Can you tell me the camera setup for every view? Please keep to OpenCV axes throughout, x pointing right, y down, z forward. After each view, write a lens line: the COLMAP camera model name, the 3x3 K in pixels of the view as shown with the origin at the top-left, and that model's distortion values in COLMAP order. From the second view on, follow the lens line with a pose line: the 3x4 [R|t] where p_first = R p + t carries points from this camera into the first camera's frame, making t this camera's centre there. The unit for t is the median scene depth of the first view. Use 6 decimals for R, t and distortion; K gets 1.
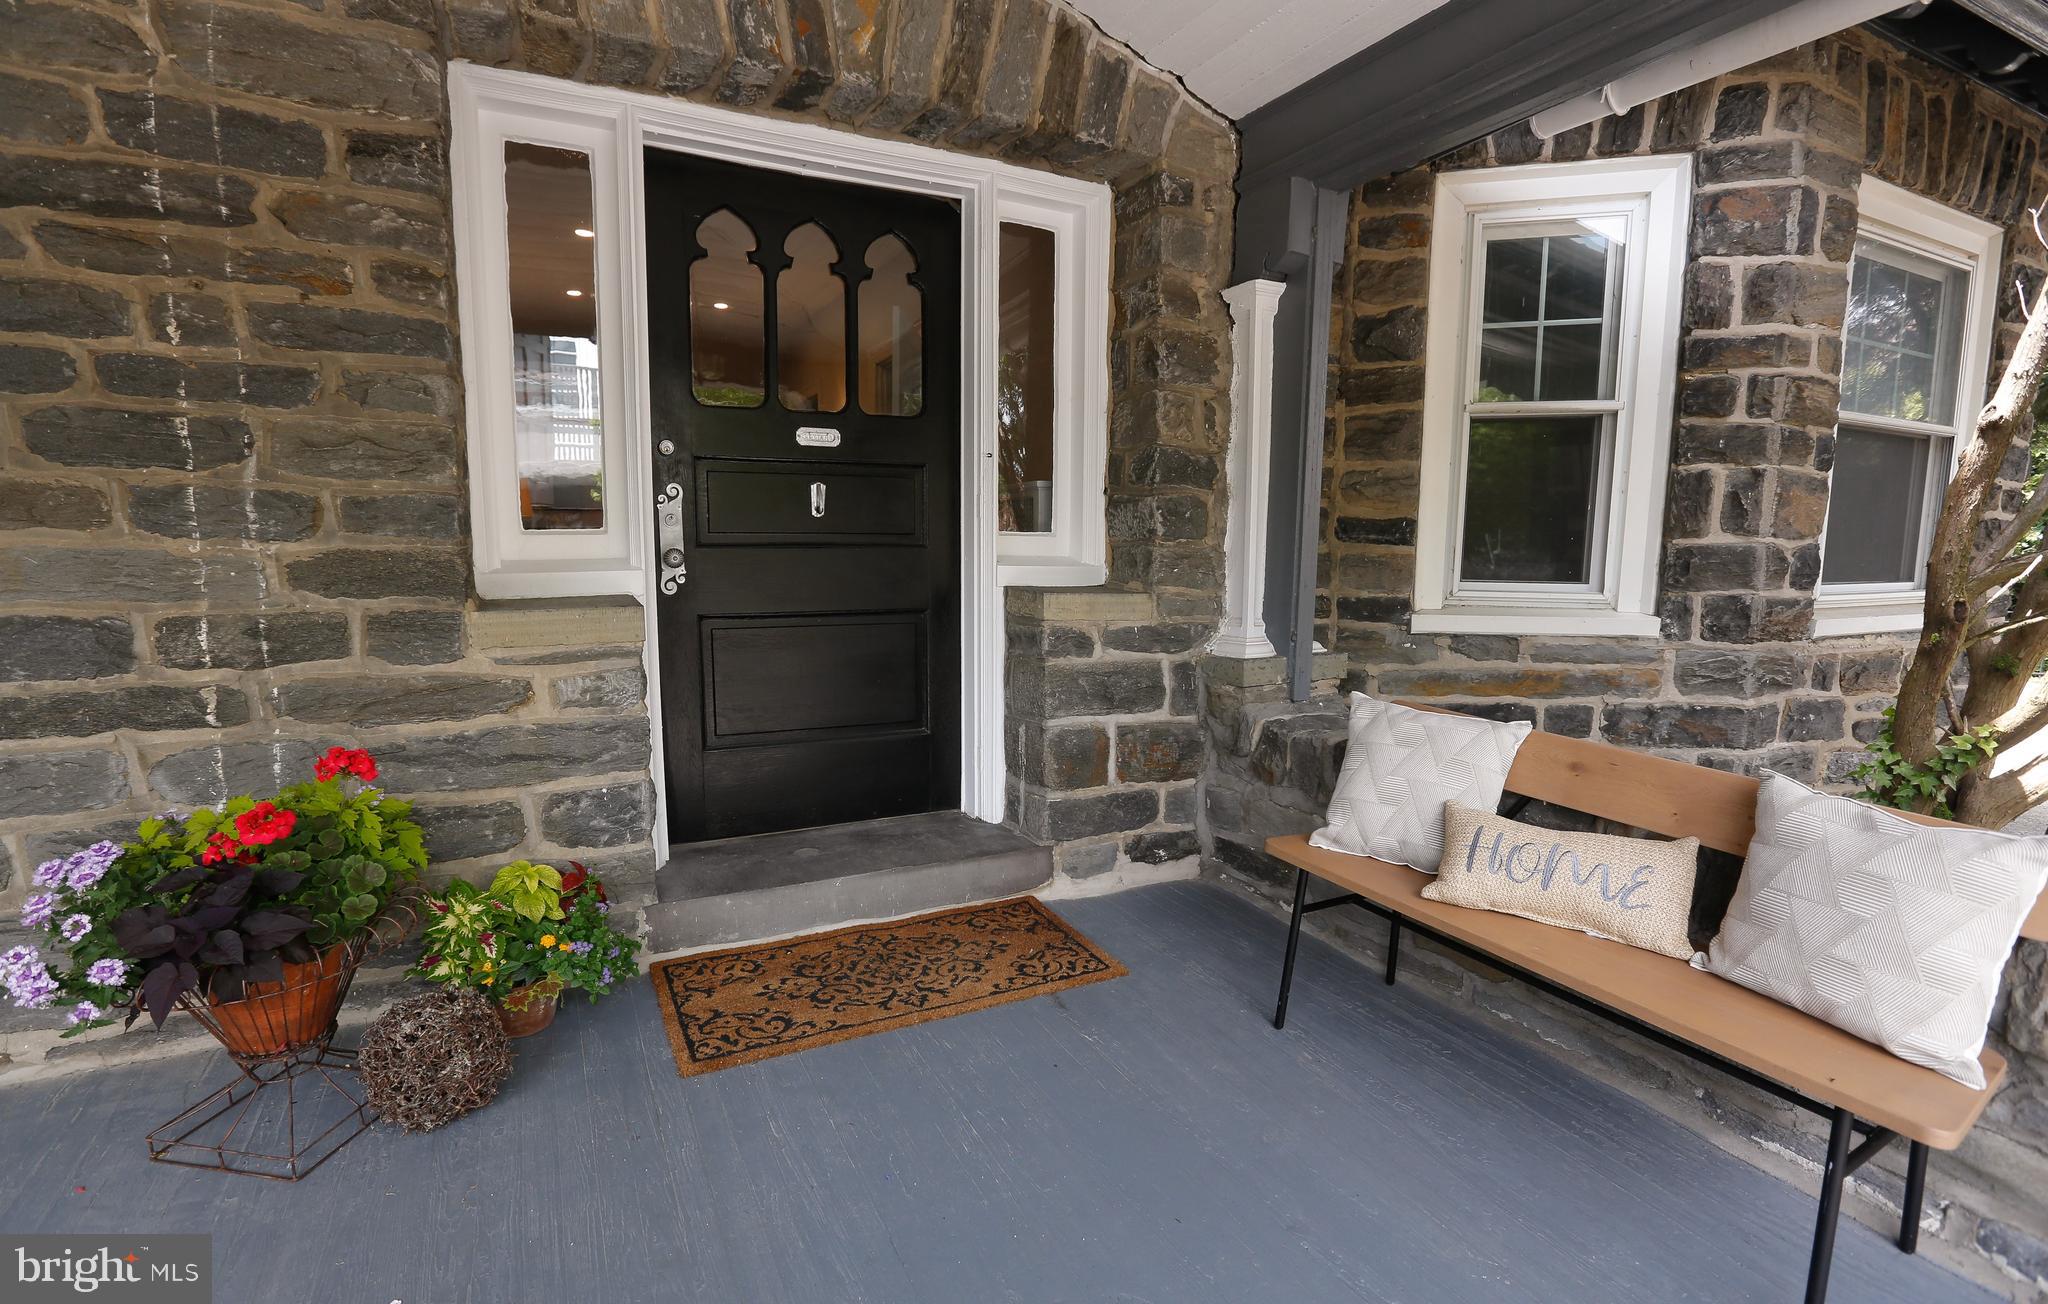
lens RADIAL K [[963.6, 0, 1024.0], [0, 963.6, 652.0], [0, 0, 1]] dist [-0.001924, 0.007828]
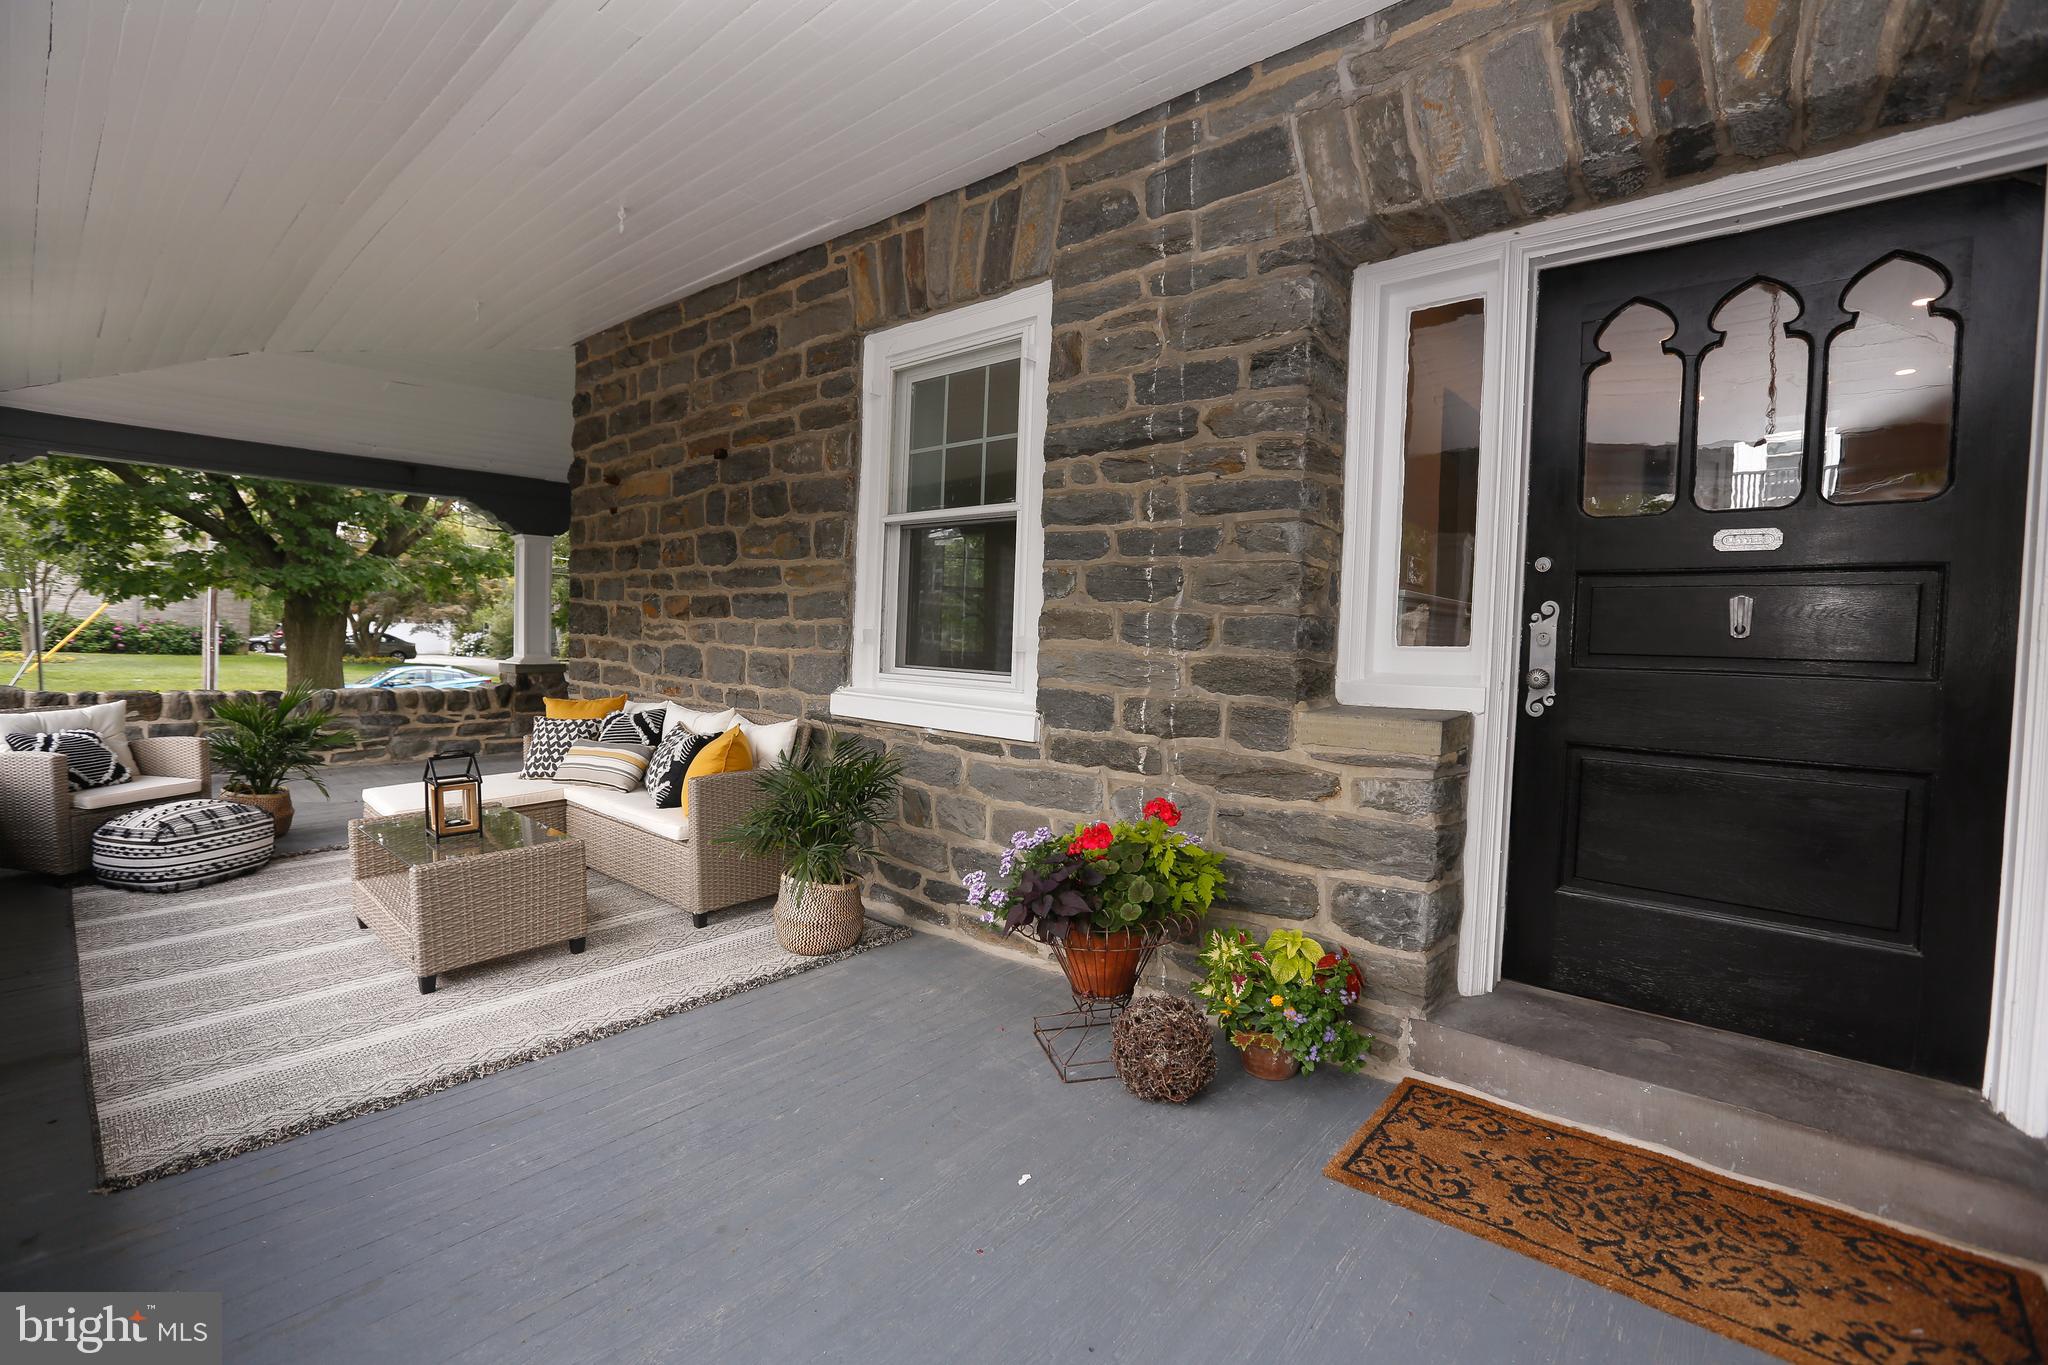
lens RADIAL K [[955.7, 0, 1024.0], [0, 955.7, 656.5], [0, 0, 1]] dist [-0.001237, 0.009398]
pose [[0.417036, 0.028451, -0.908445, 0.373589], [-0.135100, 0.990347, -0.031004, -0.027340], [0.898793, 0.135660, 0.416854, 0.188047]]
